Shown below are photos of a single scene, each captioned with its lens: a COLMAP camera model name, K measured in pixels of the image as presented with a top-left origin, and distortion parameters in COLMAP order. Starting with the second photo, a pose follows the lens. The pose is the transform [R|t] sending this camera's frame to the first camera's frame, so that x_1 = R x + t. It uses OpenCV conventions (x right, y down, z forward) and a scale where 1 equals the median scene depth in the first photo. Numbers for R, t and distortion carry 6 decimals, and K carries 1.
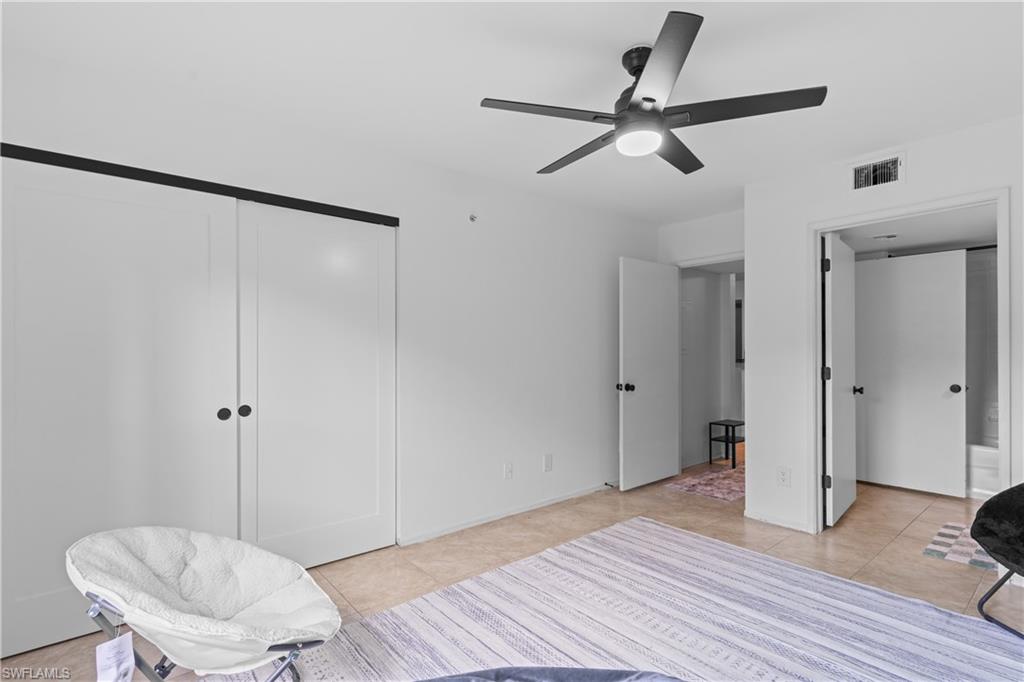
lens RADIAL K [[489.1, 0, 508.1], [0, 489.1, 348.7], [0, 0, 1]] dist [0.000705, 0.000941]
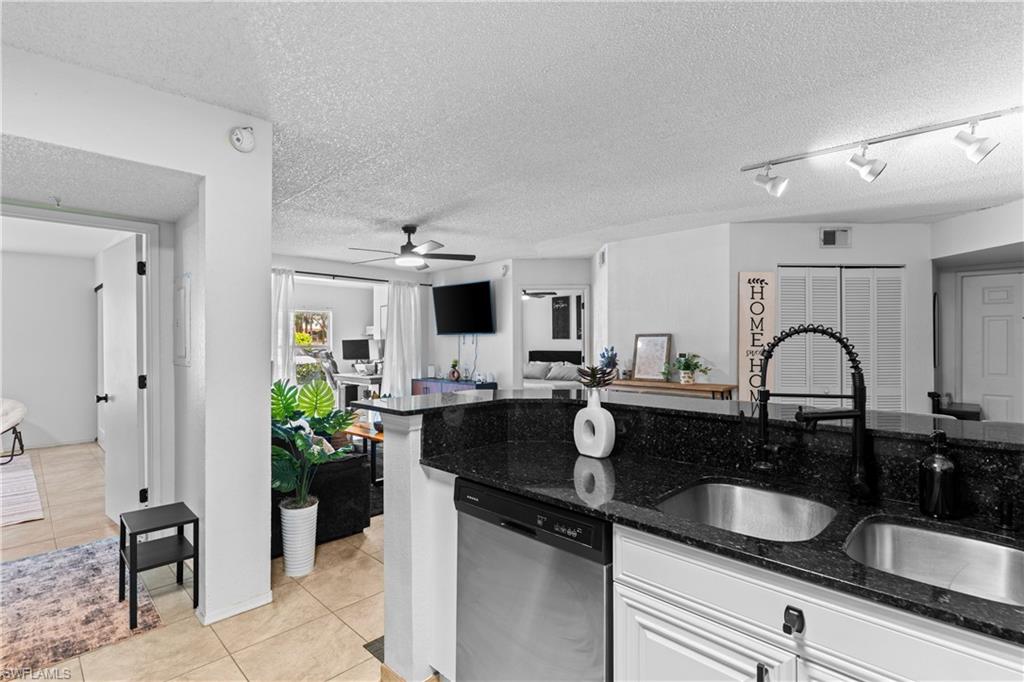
lens RADIAL K [[489.1, 0, 508.5], [0, 489.1, 338.3], [0, 0, 1]] dist [0.000705, 0.000941]
pose [[0.102075, -0.005093, -0.994764, 1.795832], [0.005626, 0.999974, -0.004543, -0.028288], [0.994761, -0.005133, 0.102101, 2.414234]]
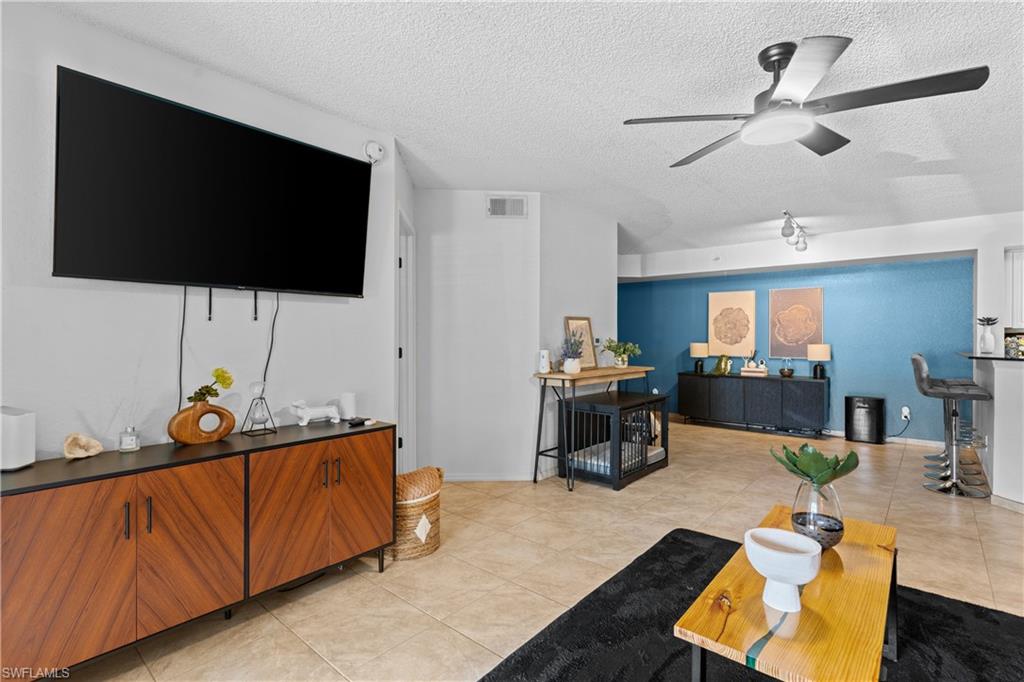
lens RADIAL K [[489.1, 0, 504.0], [0, 489.1, 338.2], [0, 0, 1]] dist [0.000705, 0.000941]
pose [[0.986132, 0.005665, 0.165865, -0.464052], [-0.006871, 0.999954, 0.006702, 0.011241], [-0.165819, -0.007749, 0.986126, 1.579083]]
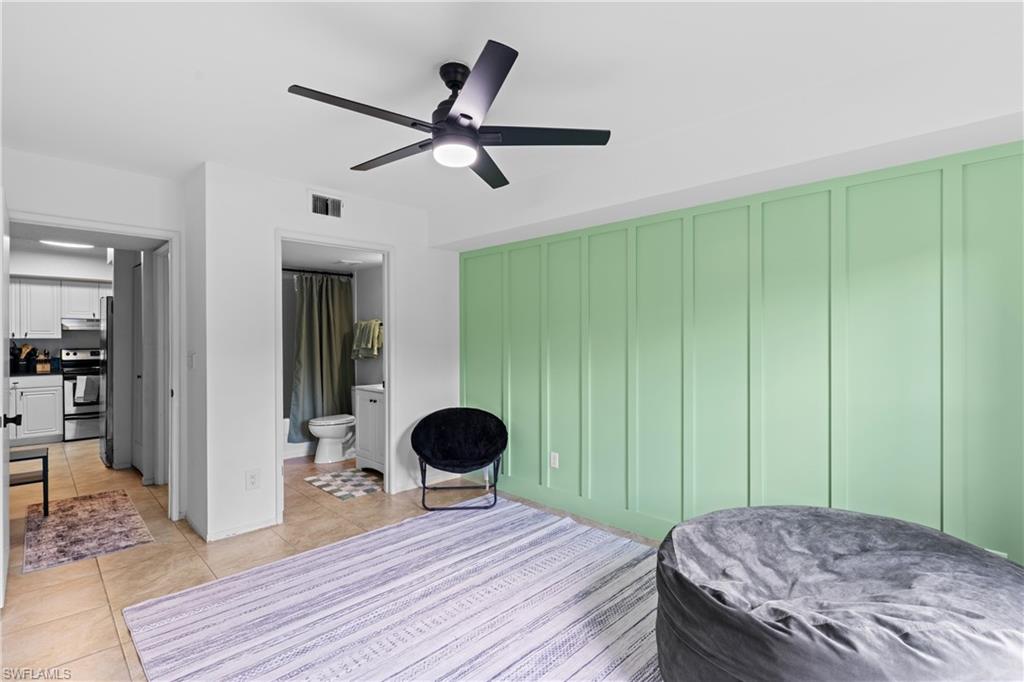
lens RADIAL K [[489.1, 0, 509.3], [0, 489.1, 338.5], [0, 0, 1]] dist [0.000705, 0.000941]
pose [[-0.089069, 0.001483, 0.996024, -0.557289], [-0.000111, 0.999999, -0.001499, -0.022824], [-0.996025, -0.000244, -0.089069, 0.706951]]
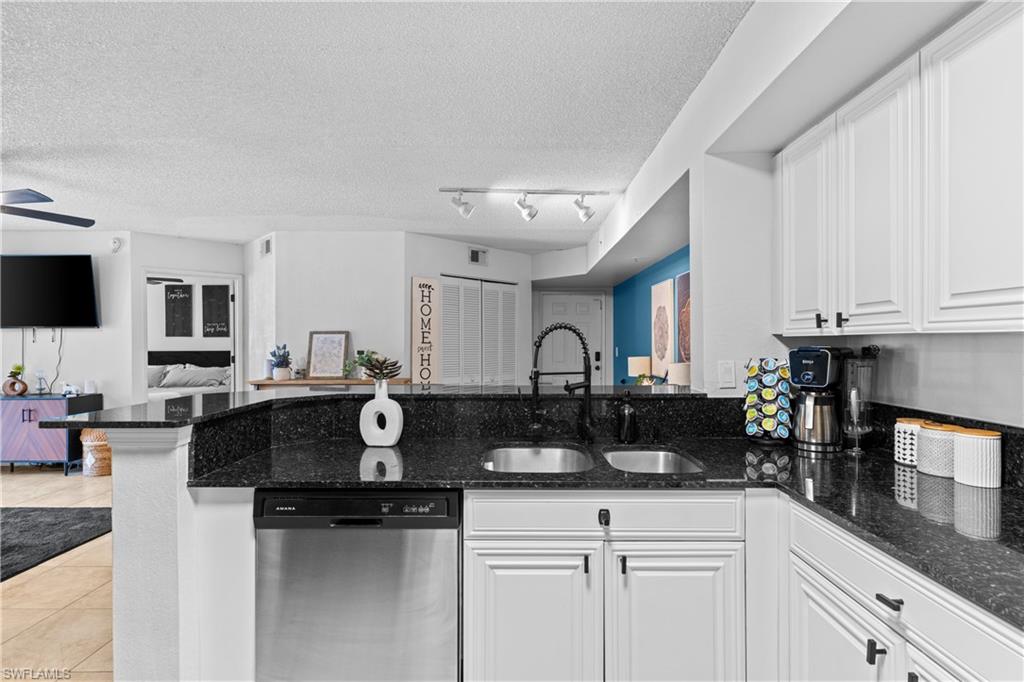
lens RADIAL K [[489.1, 0, 522.5], [0, 489.1, 343.4], [0, 0, 1]] dist [0.000705, 0.000941]
pose [[0.771730, 0.004933, -0.635931, 1.736199], [0.001603, 0.999952, 0.009702, -0.020907], [0.635949, -0.008506, 0.771685, 2.196183]]
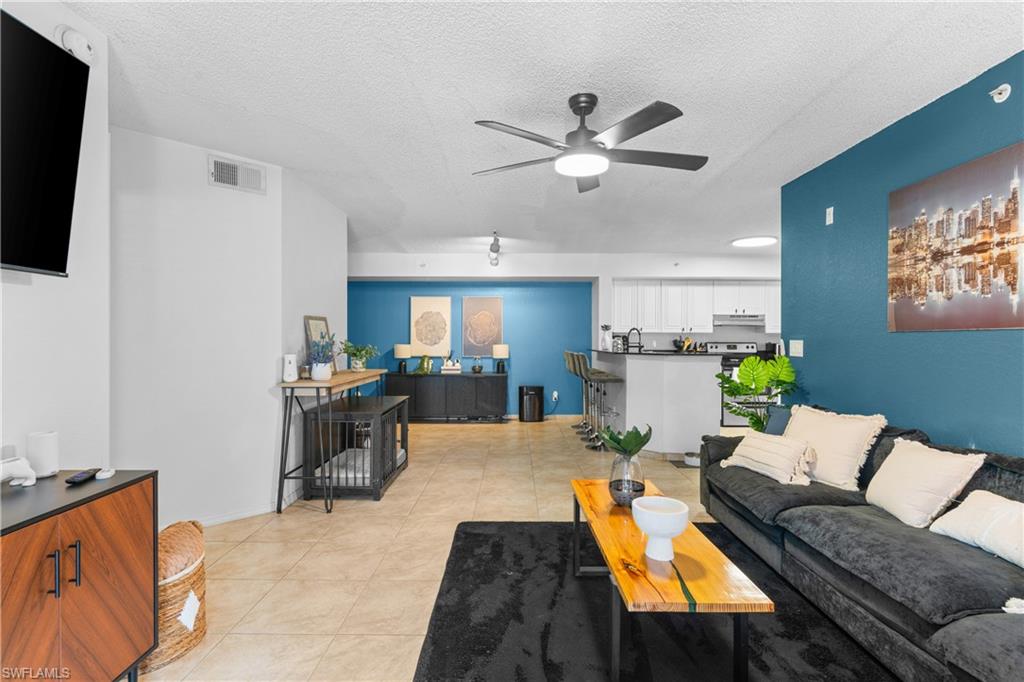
lens RADIAL K [[489.1, 0, 510.9], [0, 489.1, 341.9], [0, 0, 1]] dist [0.000705, 0.000941]
pose [[0.638799, -0.000249, 0.769373, -0.696180], [-0.007950, 0.999944, 0.006924, 0.011040], [-0.769332, -0.010539, 0.638762, 1.775604]]
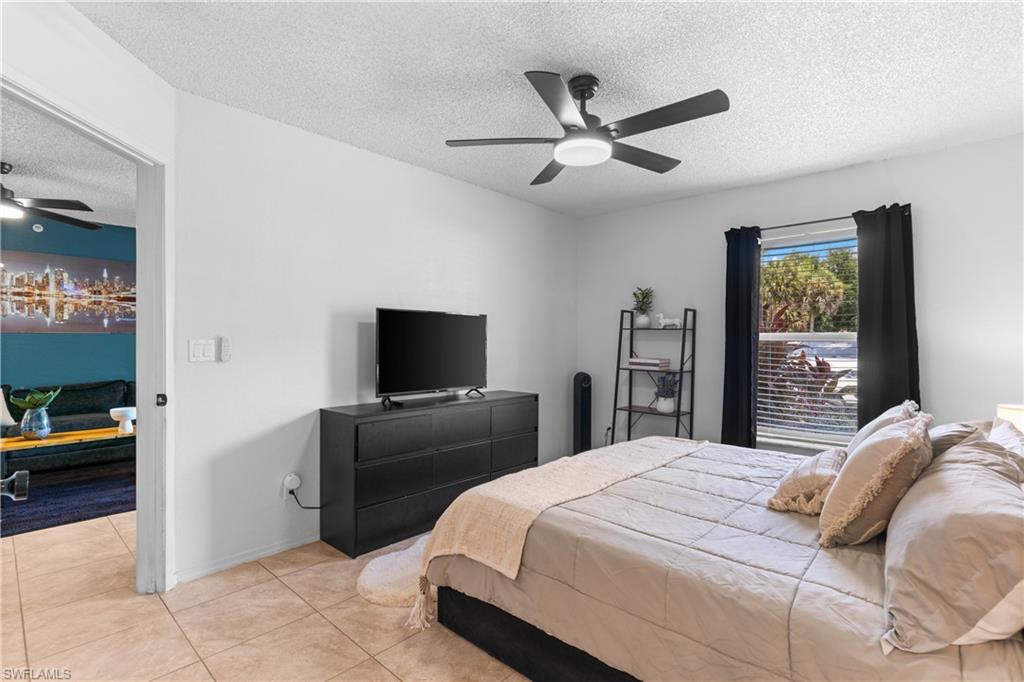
lens RADIAL K [[489.1, 0, 504.2], [0, 489.1, 347.8], [0, 0, 1]] dist [0.000705, 0.000941]
pose [[-0.992933, 0.000555, -0.118674, -1.053014], [-0.001342, 0.999873, 0.015907, 0.014499], [0.118668, 0.015954, -0.992806, 3.619430]]
